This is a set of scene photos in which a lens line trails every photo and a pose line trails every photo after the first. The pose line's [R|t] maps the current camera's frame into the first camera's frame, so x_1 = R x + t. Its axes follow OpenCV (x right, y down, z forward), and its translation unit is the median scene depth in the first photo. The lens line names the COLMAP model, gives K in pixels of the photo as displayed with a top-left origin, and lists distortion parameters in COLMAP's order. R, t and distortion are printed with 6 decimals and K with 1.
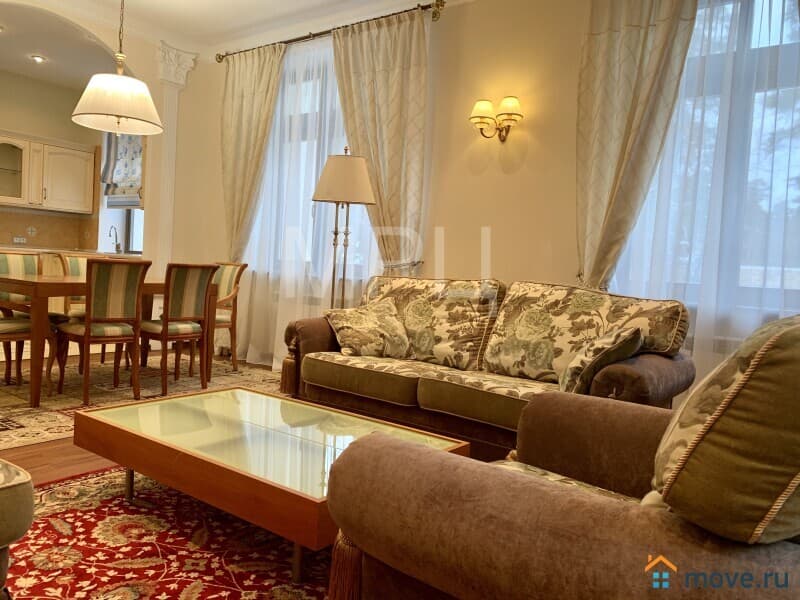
lens RADIAL K [[609.2, 0, 383.2], [0, 609.2, 303.6], [0, 0, 1]] dist [0.036725, -0.029536]
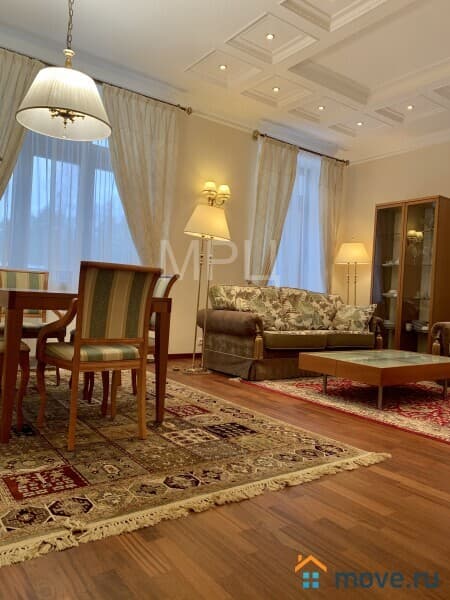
lens RADIAL K [[456.9, 0, 229.6], [0, 456.9, 300.4], [0, 0, 1]] dist [0.036725, -0.029536]
pose [[0.261414, -0.043580, 0.964242, -1.069259], [0.019174, 0.999018, 0.039954, -0.046594], [-0.965036, 0.008043, 0.261993, 0.599510]]
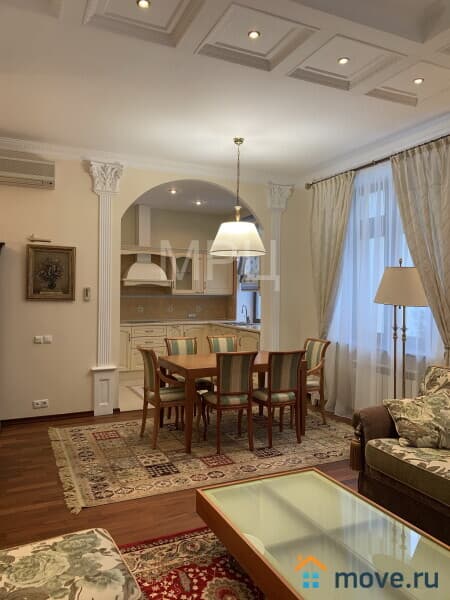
lens RADIAL K [[456.9, 0, 228.1], [0, 456.9, 300.3], [0, 0, 1]] dist [0.036725, -0.029536]
pose [[0.885778, -0.050671, -0.461335, 0.048474], [0.021017, 0.997382, -0.069196, -0.107182], [0.463633, 0.051596, 0.884524, 0.029391]]
